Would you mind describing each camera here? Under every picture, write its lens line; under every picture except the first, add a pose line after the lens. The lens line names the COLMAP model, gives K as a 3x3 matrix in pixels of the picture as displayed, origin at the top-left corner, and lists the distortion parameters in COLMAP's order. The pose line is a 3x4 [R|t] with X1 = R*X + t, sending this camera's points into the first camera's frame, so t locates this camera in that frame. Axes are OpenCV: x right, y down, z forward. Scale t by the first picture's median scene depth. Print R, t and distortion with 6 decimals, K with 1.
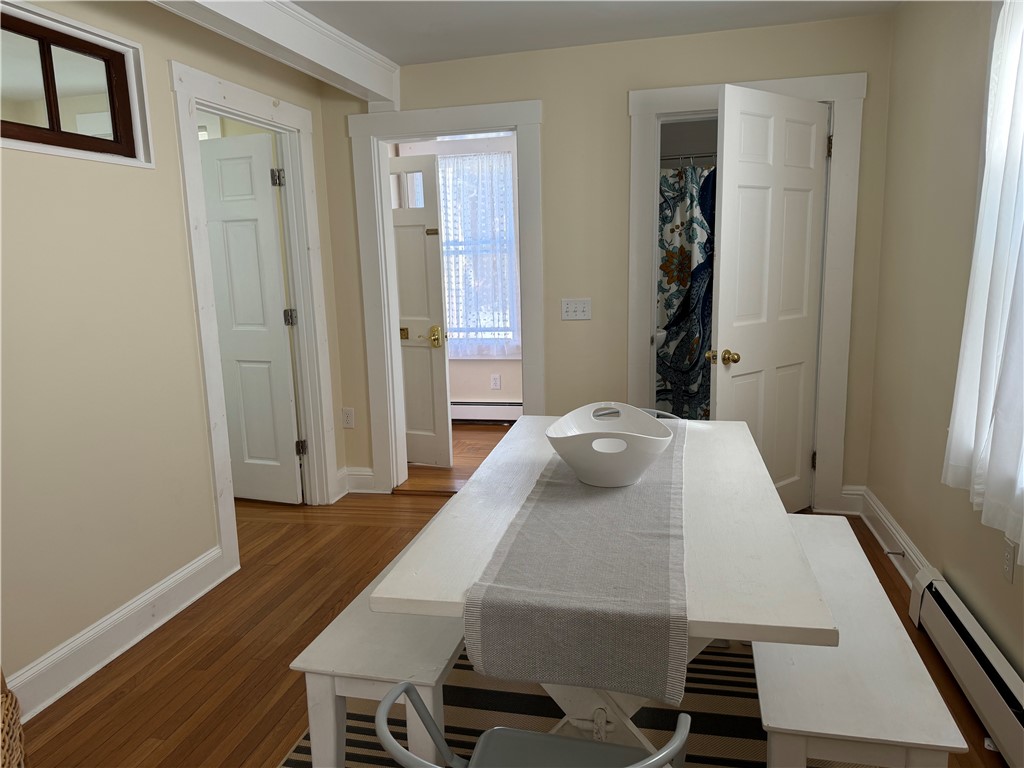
lens RADIAL K [[711.5, 0, 513.9], [0, 711.5, 375.9], [0, 0, 1]] dist [0.060422, -0.073086]
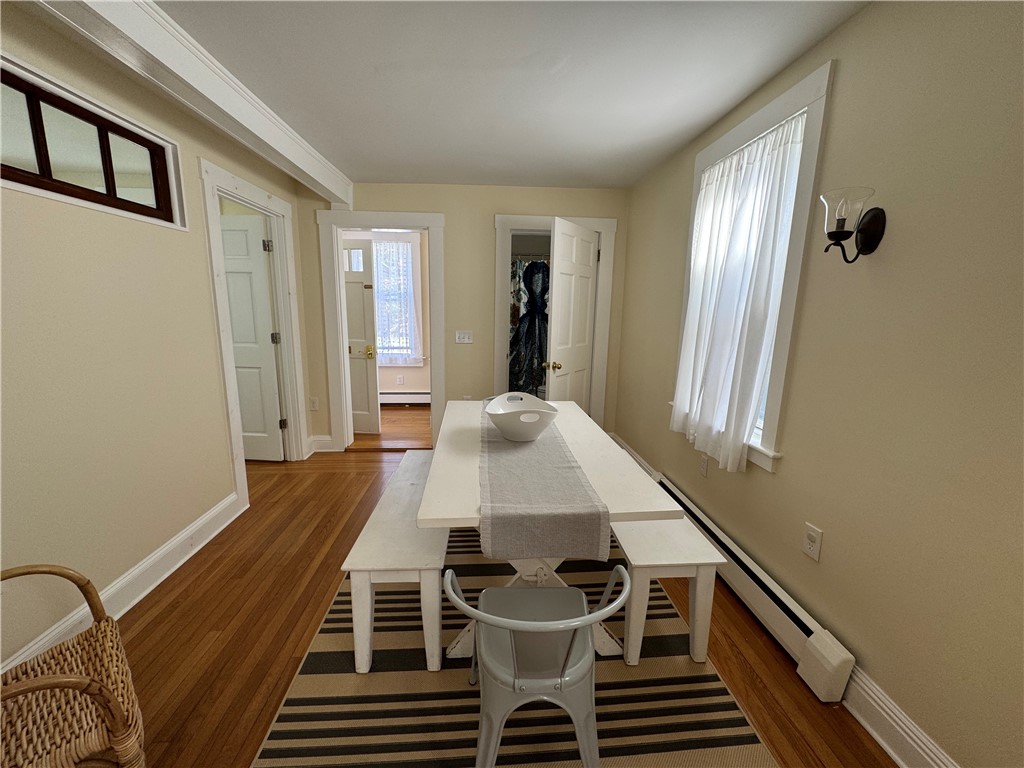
lens RADIAL K [[408.1, 0, 510.5], [0, 408.1, 379.6], [0, 0, 1]] dist [-0.006223, 0.001533]
pose [[0.955282, -0.005454, 0.295648, -0.113836], [0.002512, 0.999944, 0.010328, -0.002884], [-0.295687, -0.009123, 0.955241, 0.036775]]
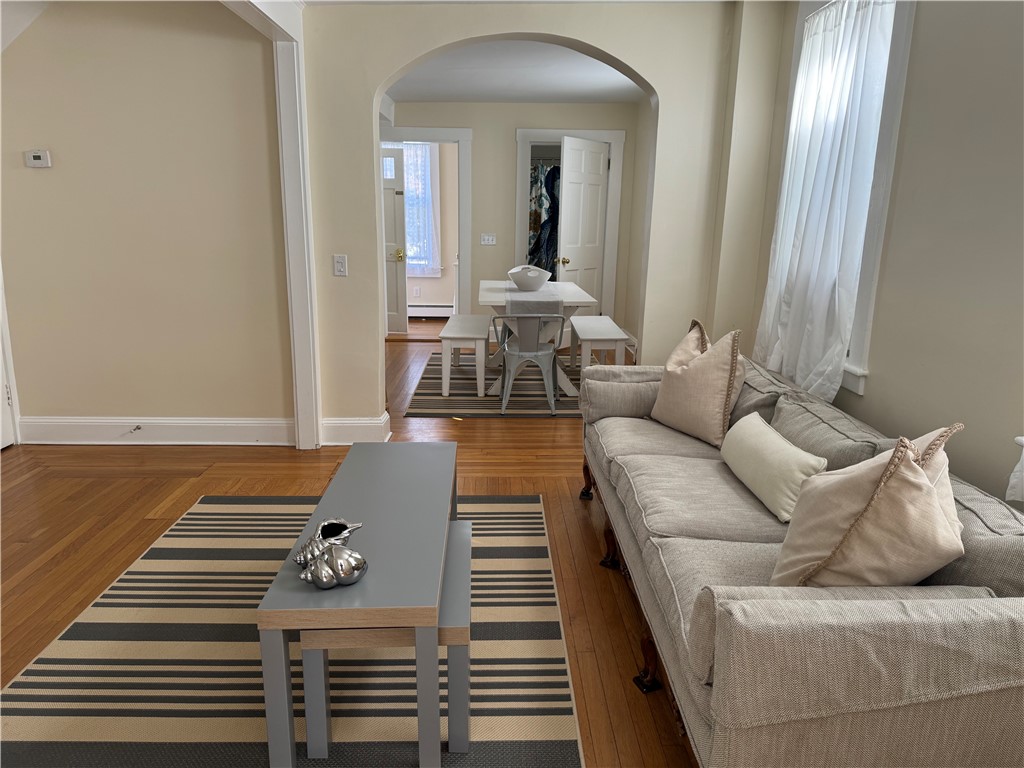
lens RADIAL K [[711.5, 0, 514.8], [0, 711.5, 379.6], [0, 0, 1]] dist [0.060422, -0.073086]
pose [[0.967908, -0.009907, 0.251111, -0.395294], [-0.003089, 0.998678, 0.051309, 0.223704], [-0.251287, -0.050438, 0.966597, -1.080225]]
